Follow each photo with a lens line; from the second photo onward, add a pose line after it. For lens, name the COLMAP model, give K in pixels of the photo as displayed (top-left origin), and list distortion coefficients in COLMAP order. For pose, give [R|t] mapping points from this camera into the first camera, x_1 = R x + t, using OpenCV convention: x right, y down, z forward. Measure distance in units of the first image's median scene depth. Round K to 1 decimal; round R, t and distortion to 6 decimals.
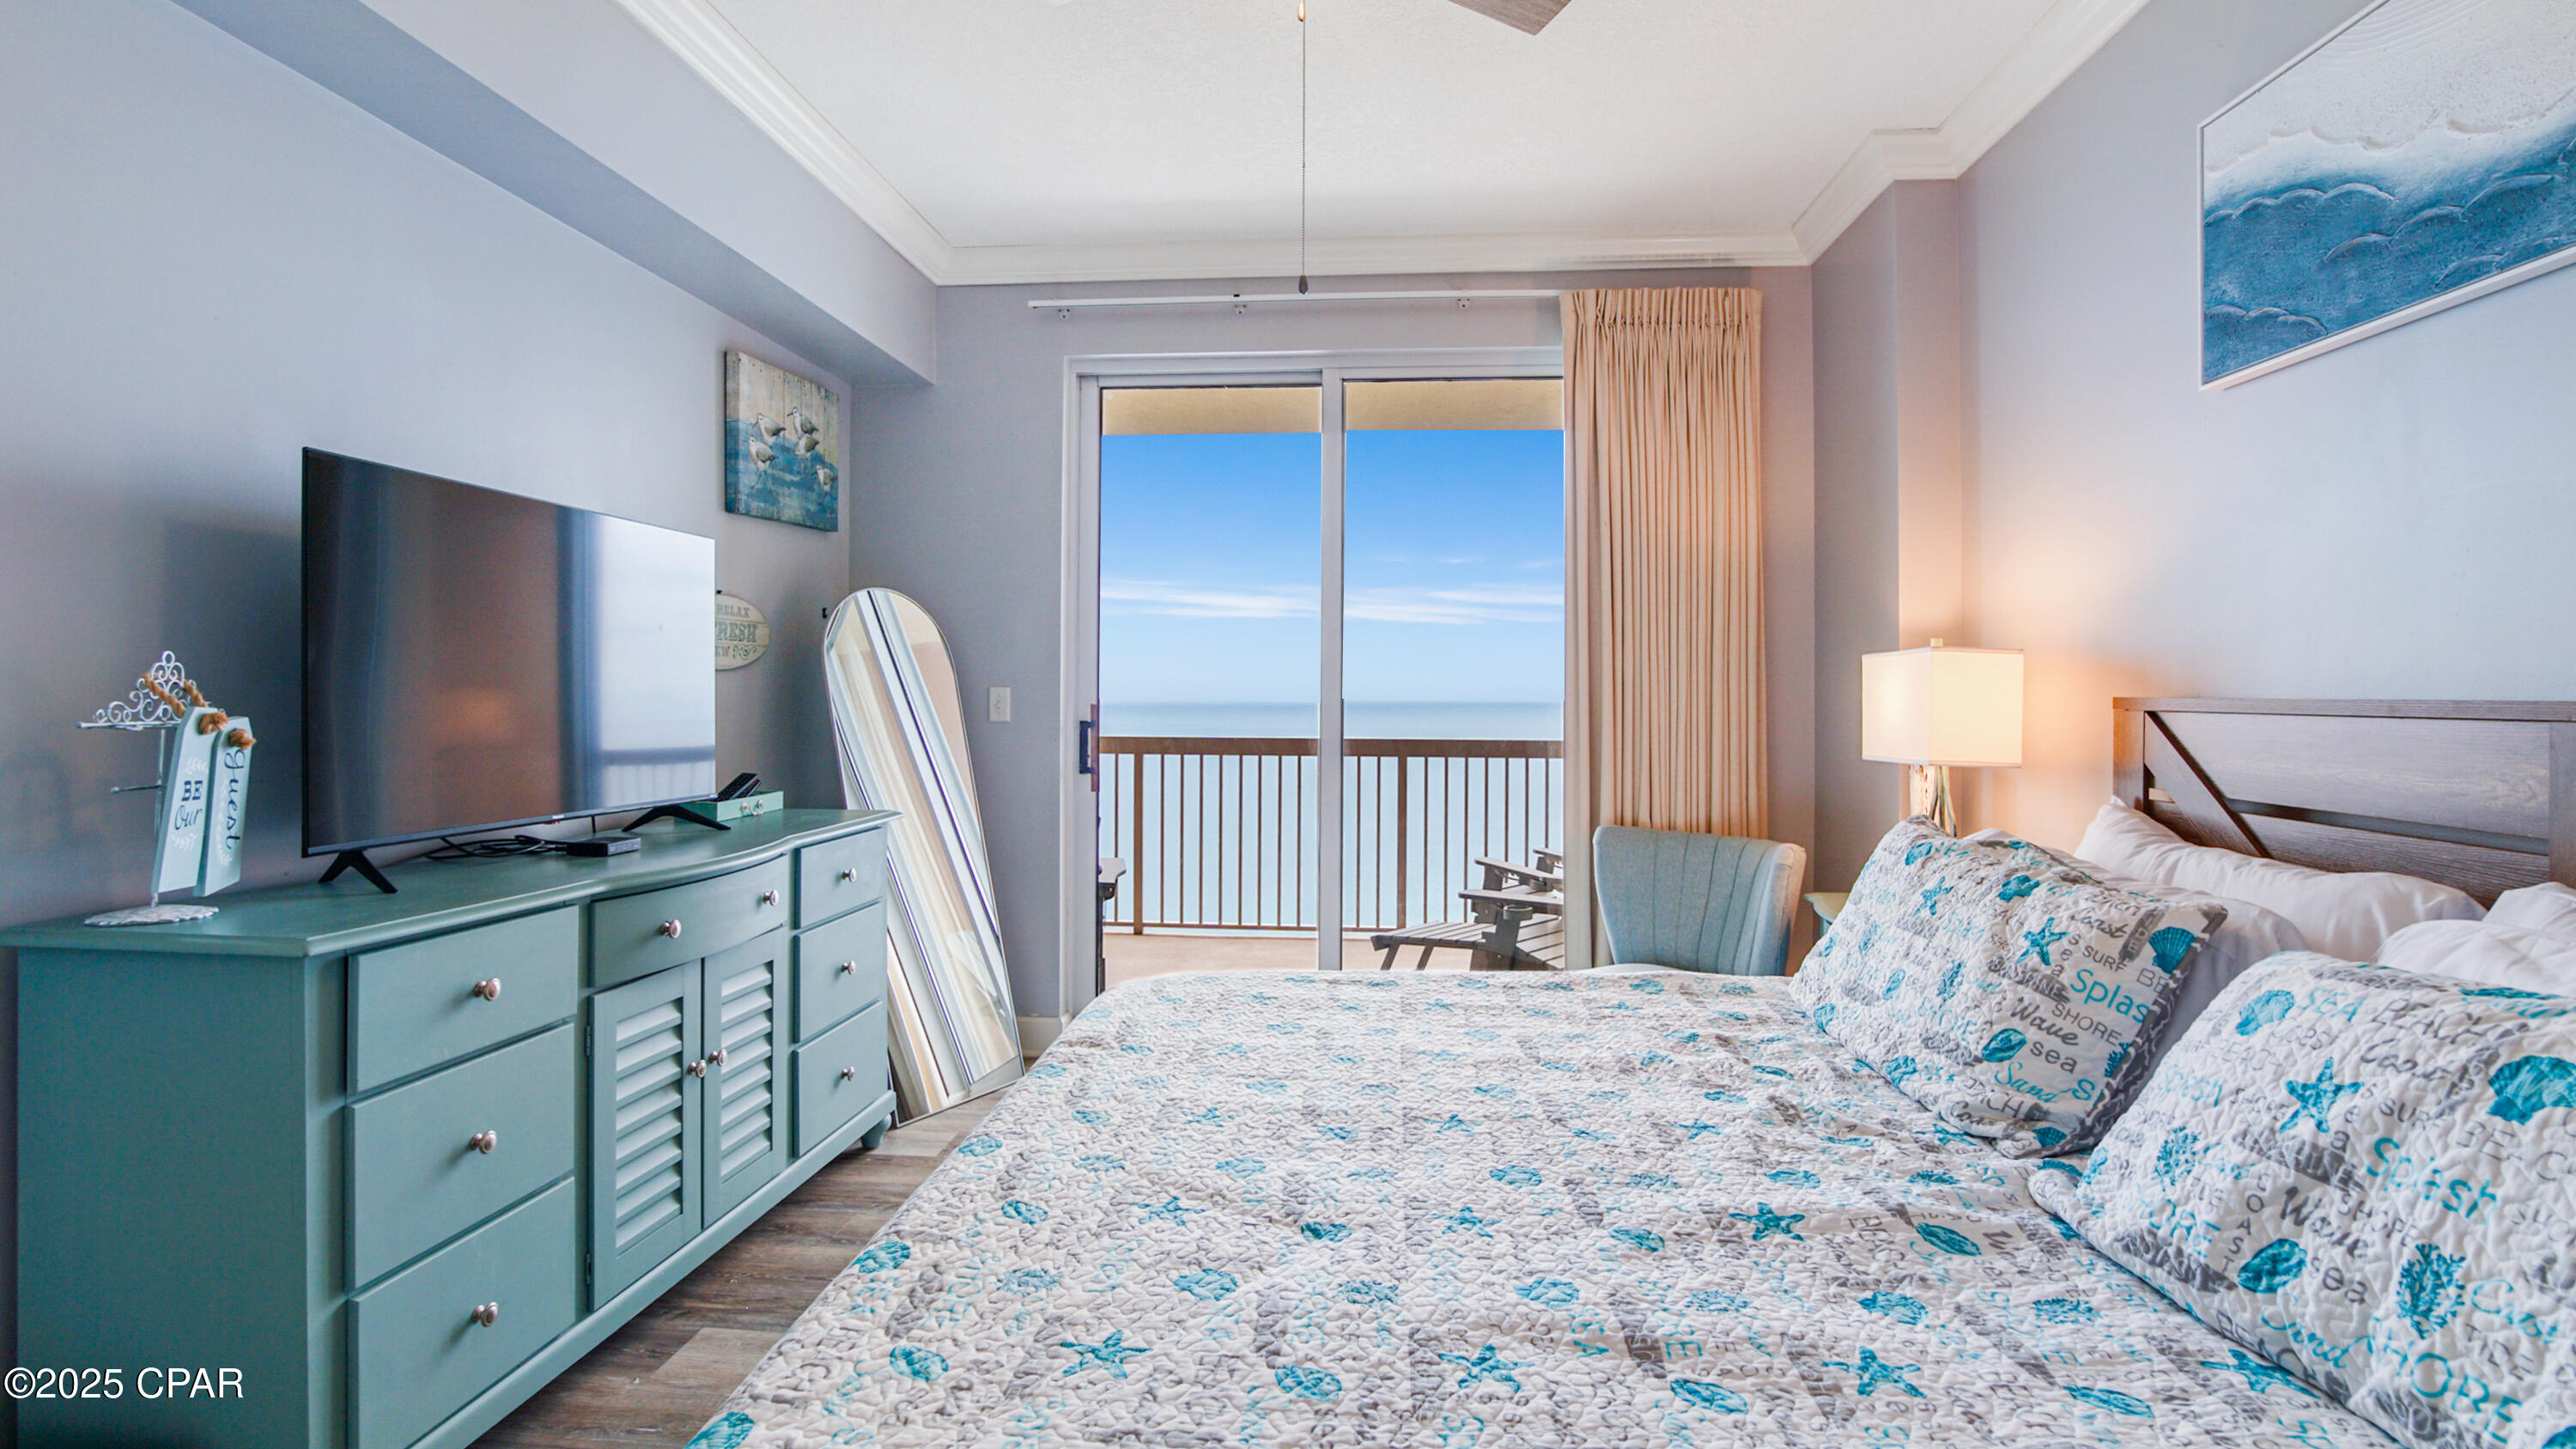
lens RADIAL K [[1224.0, 0, 1291.1], [0, 1224.0, 681.2], [0, 0, 1]] dist [-0.021642, 0.011586]
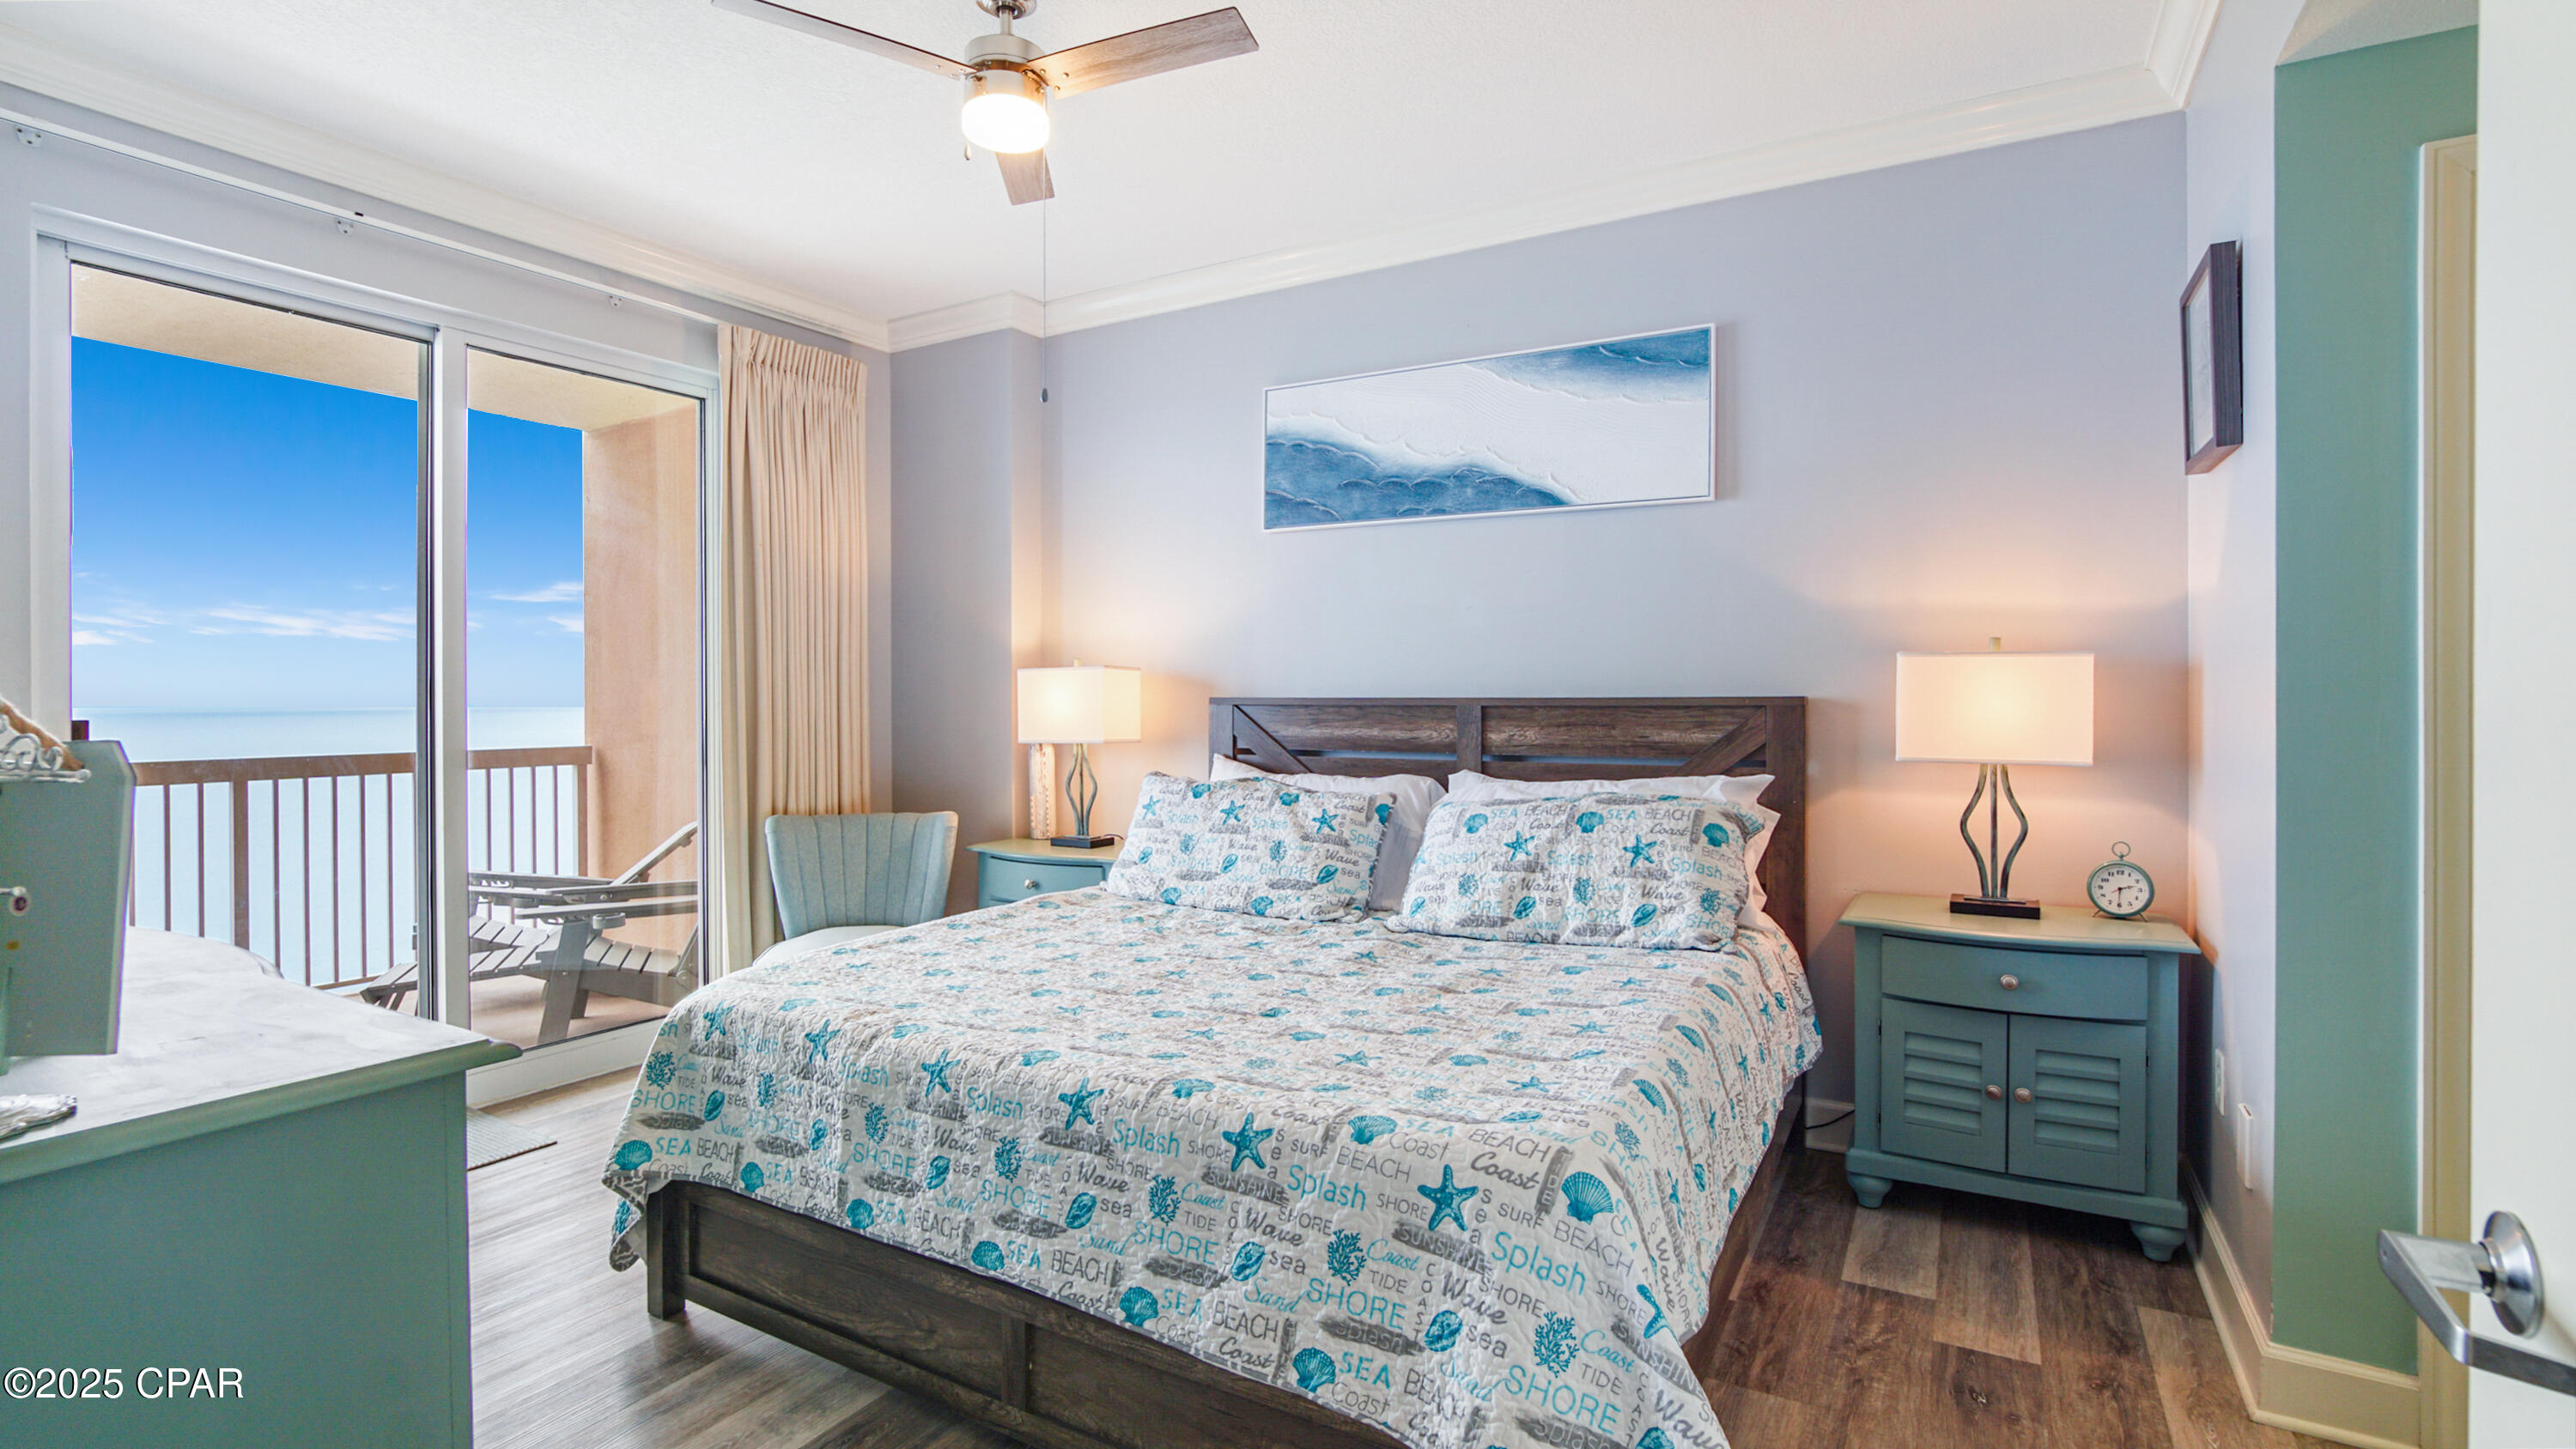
lens RADIAL K [[1224.8, 0, 1288.0], [0, 1224.8, 724.5], [0, 0, 1]] dist [-0.022399, 0.000472]
pose [[0.427010, -0.024862, 0.903905, -1.063058], [-0.003764, 0.999564, 0.029271, -0.000320], [-0.904239, -0.015902, 0.426730, 0.184426]]
